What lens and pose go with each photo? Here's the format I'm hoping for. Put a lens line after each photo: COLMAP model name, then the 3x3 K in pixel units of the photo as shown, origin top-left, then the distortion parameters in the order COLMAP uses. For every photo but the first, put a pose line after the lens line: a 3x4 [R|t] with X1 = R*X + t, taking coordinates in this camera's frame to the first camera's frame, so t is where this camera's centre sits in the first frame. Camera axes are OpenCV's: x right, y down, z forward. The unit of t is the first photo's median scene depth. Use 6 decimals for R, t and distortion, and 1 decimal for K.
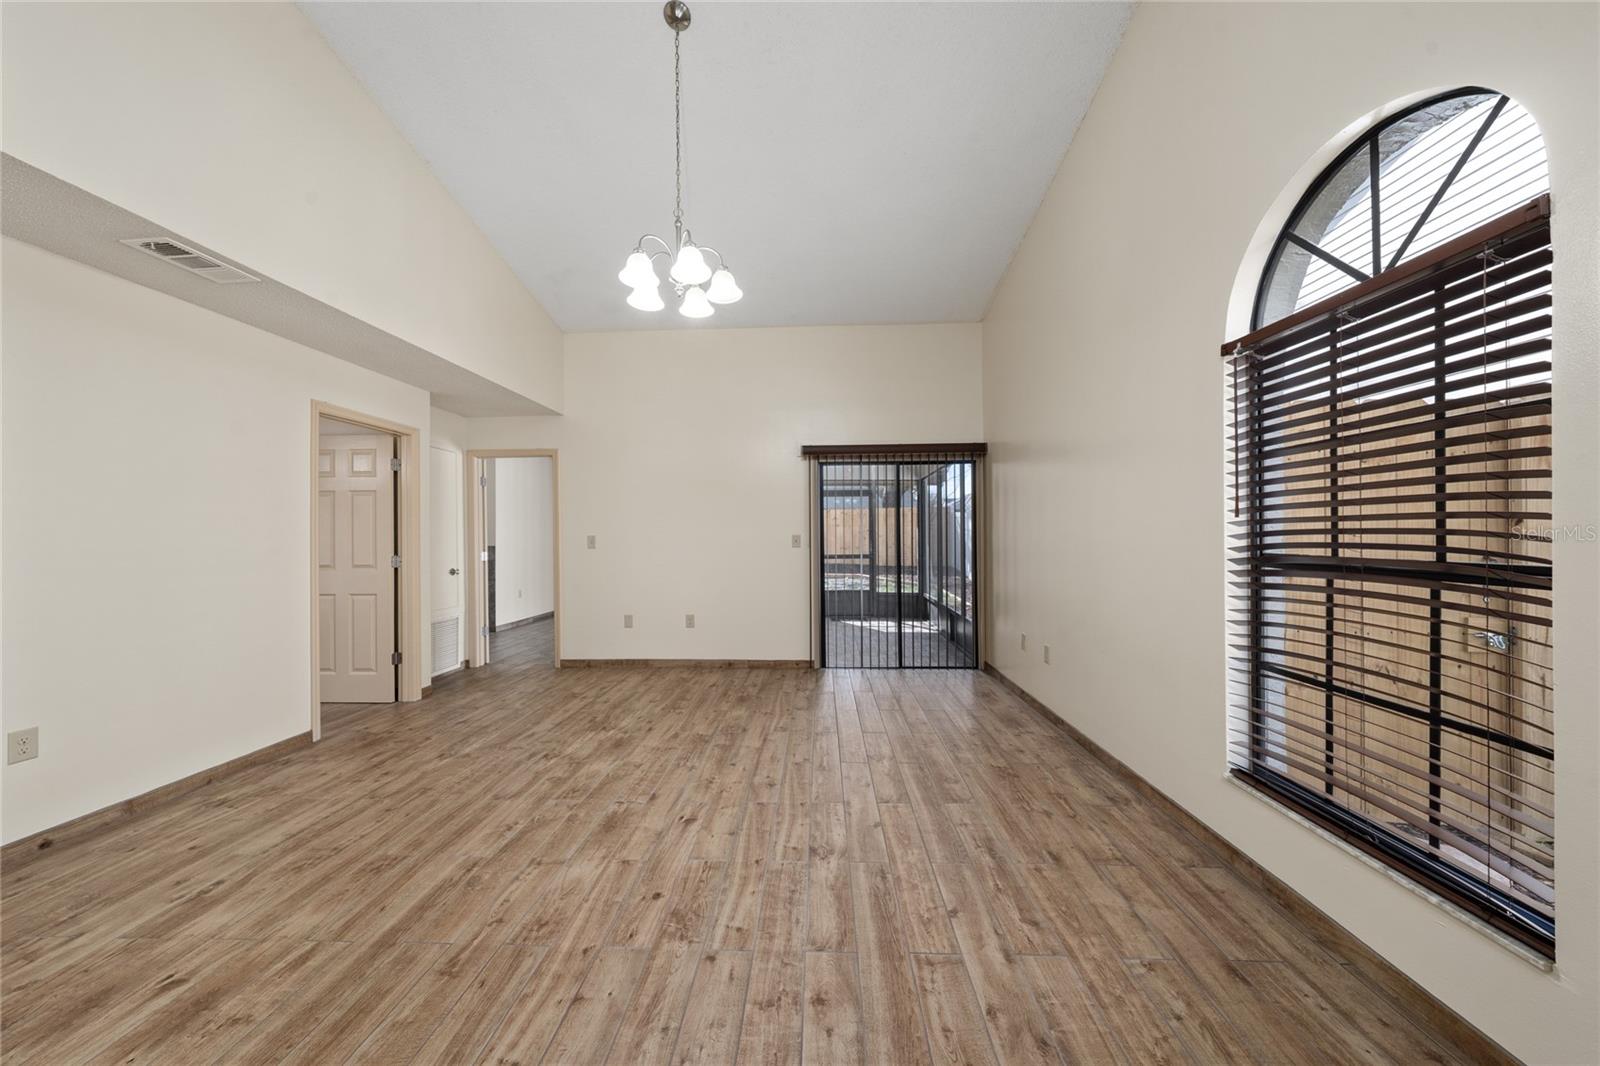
lens RADIAL K [[532.0, 0, 800.3], [0, 532.0, 534.6], [0, 0, 1]] dist [-0.002945, 0.000013]
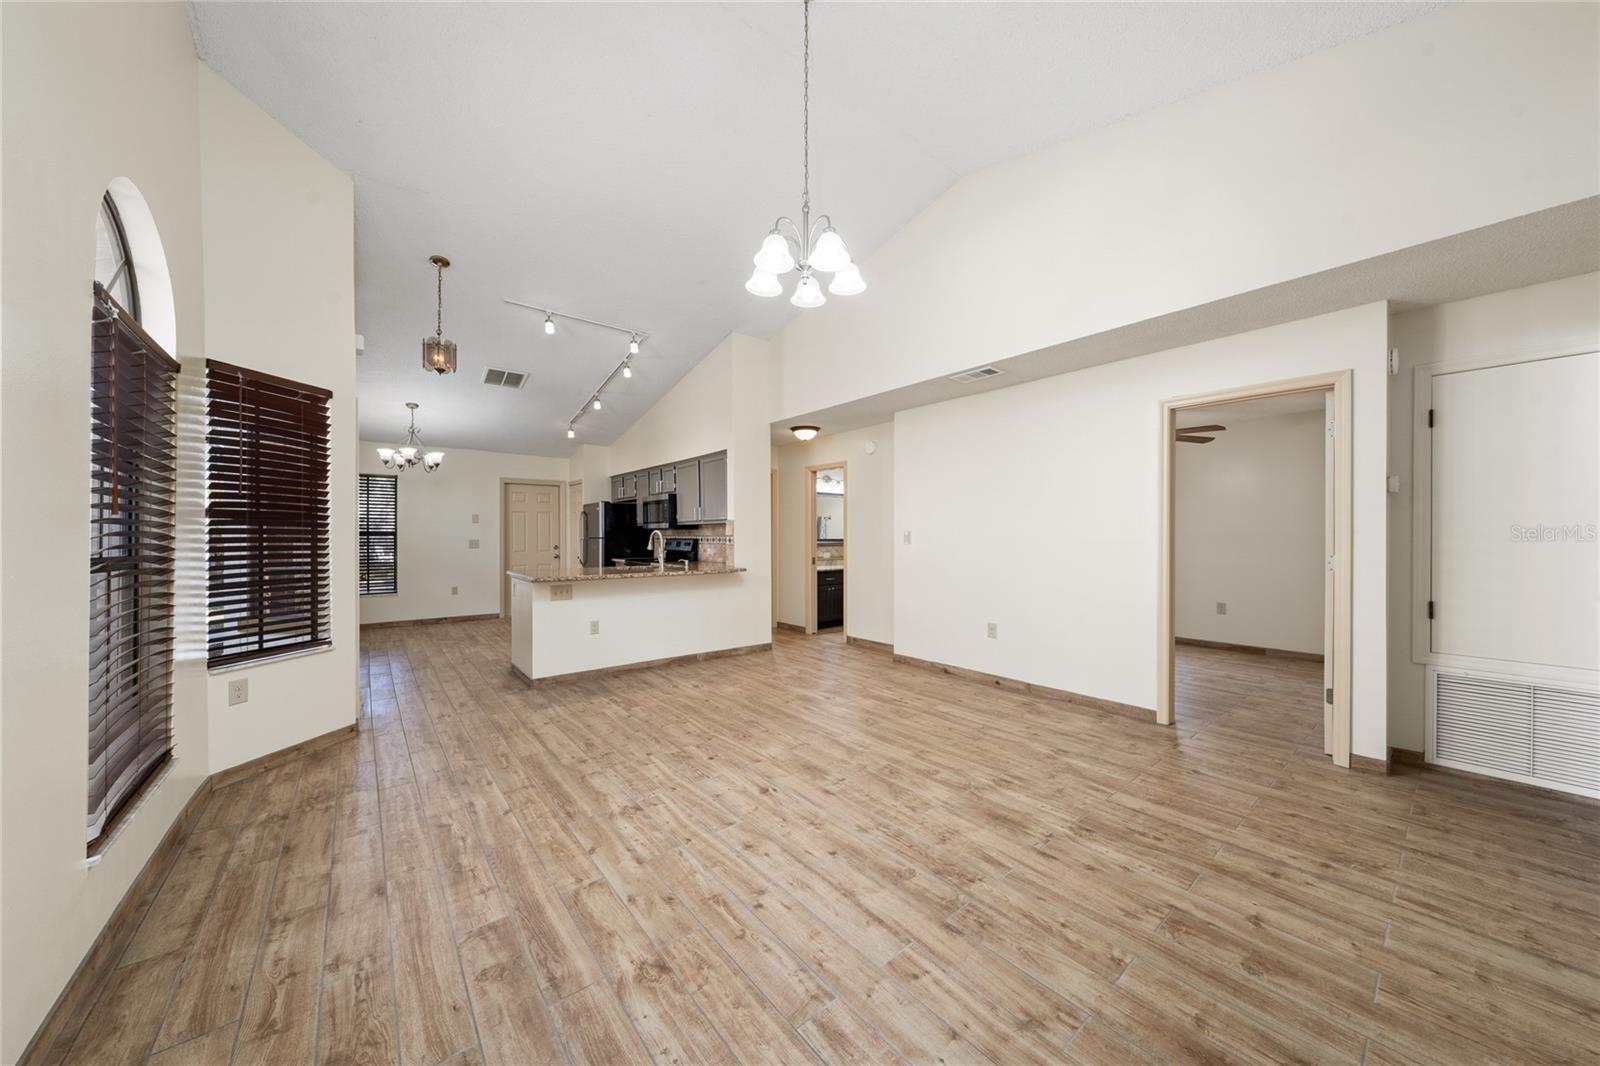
lens RADIAL K [[532.0, 0, 792.8], [0, 532.0, 537.0], [0, 0, 1]] dist [-0.002945, 0.000013]
pose [[-0.748449, 0.011398, -0.663094, 0.454095], [0.010128, 0.999932, 0.005757, 0.005870], [0.663115, -0.002408, -0.748514, 1.790044]]
